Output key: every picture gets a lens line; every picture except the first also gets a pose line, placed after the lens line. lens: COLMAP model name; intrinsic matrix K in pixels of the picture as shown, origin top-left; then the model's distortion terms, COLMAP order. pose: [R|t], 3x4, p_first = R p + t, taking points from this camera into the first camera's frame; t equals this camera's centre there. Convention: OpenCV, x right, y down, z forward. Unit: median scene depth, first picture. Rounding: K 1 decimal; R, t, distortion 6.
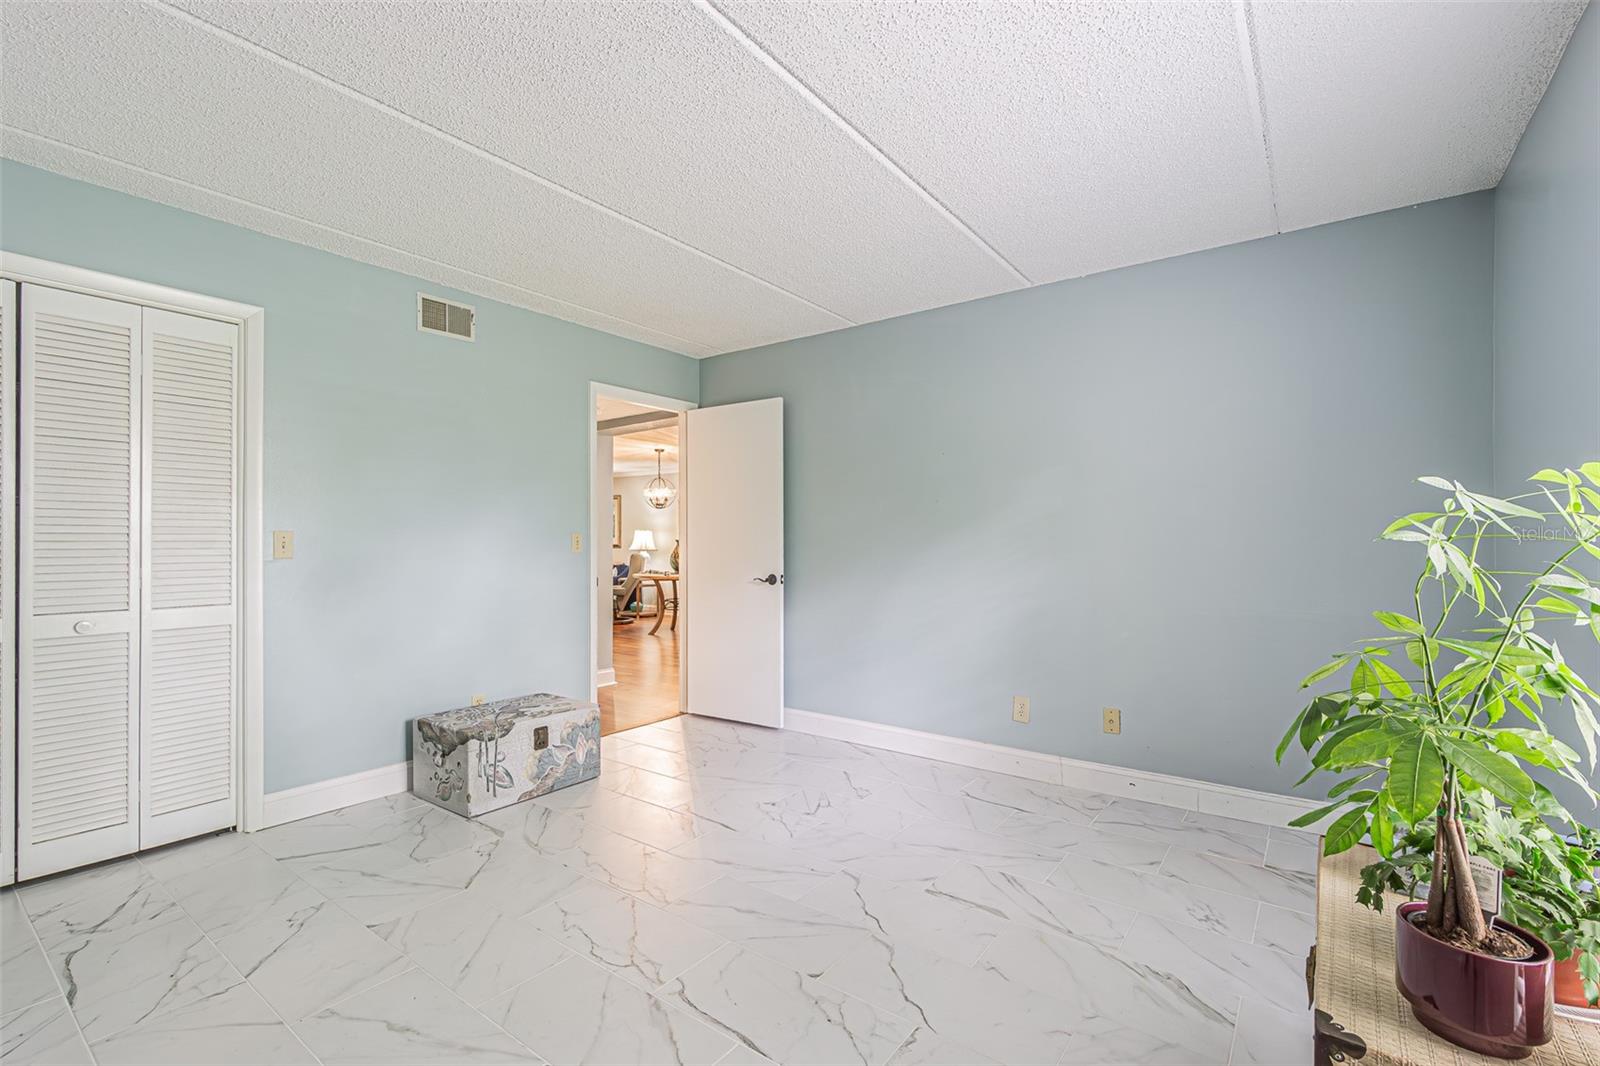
lens RADIAL K [[693.2, 0, 802.1], [0, 693.2, 537.4], [0, 0, 1]] dist [-0.011494, 0.003095]
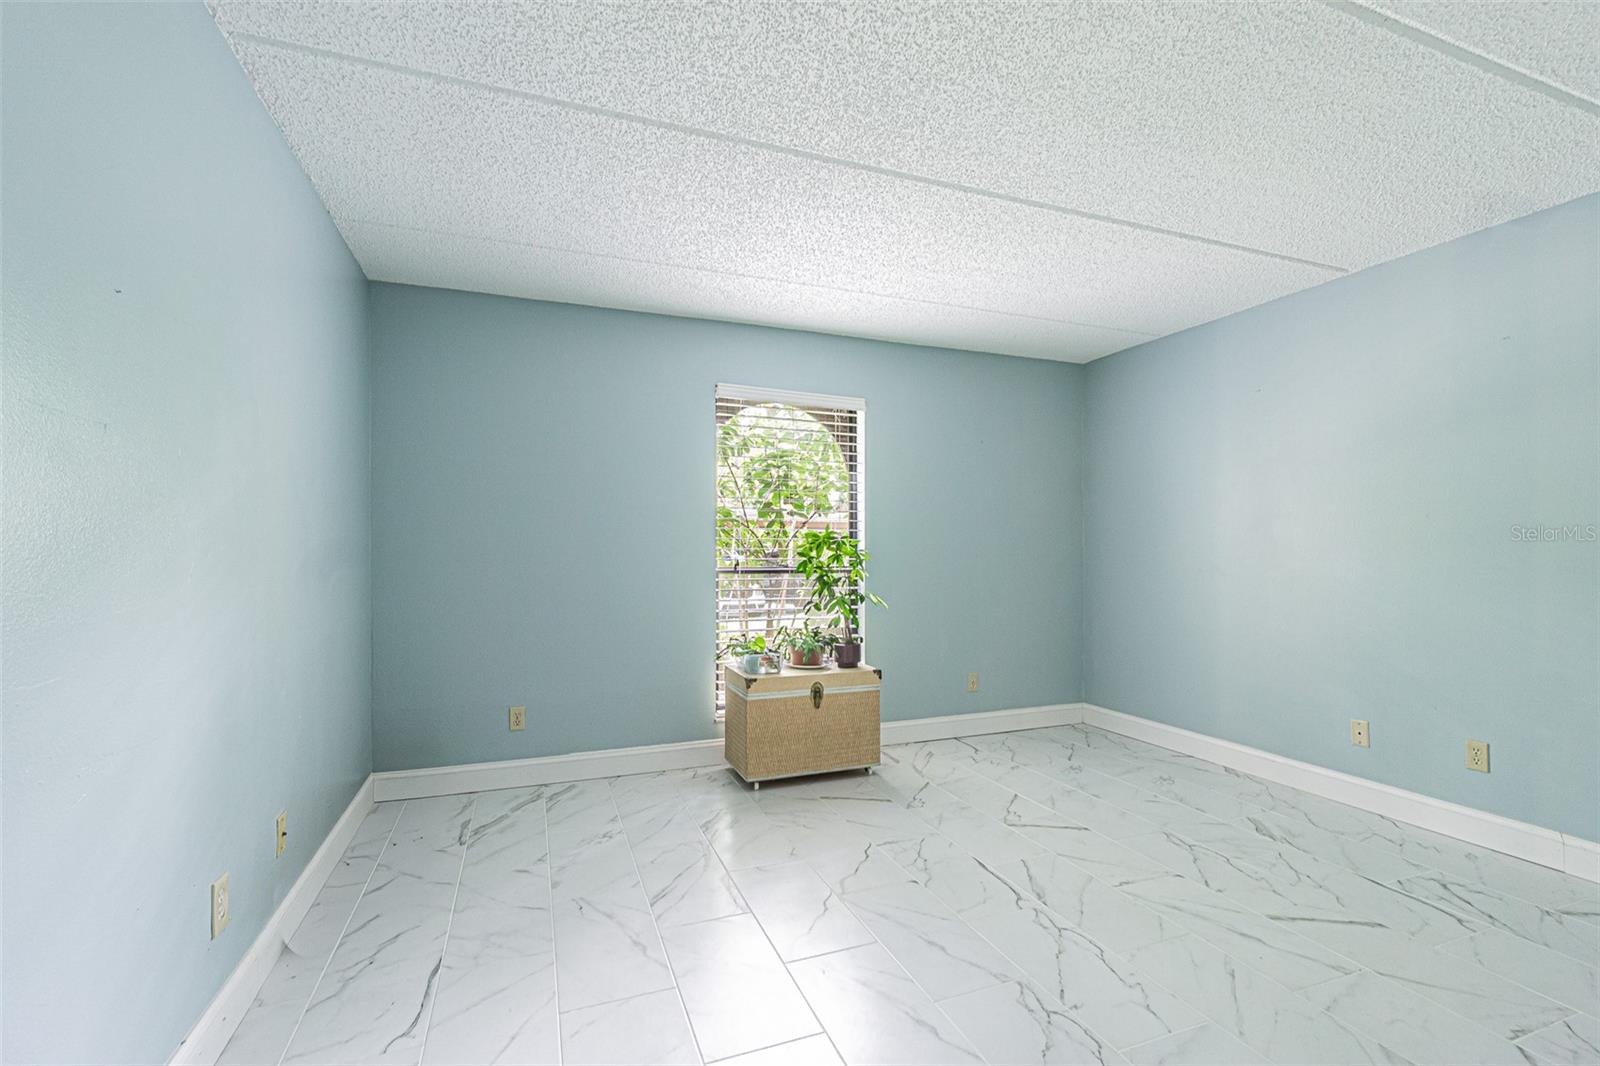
lens RADIAL K [[693.2, 0, 799.0], [0, 693.2, 538.6], [0, 0, 1]] dist [-0.011494, 0.003095]
pose [[-0.839281, 0.009790, 0.543610, -0.469850], [-0.004443, 0.999681, -0.024864, 0.016126], [-0.543680, -0.023283, -0.838970, 2.029680]]
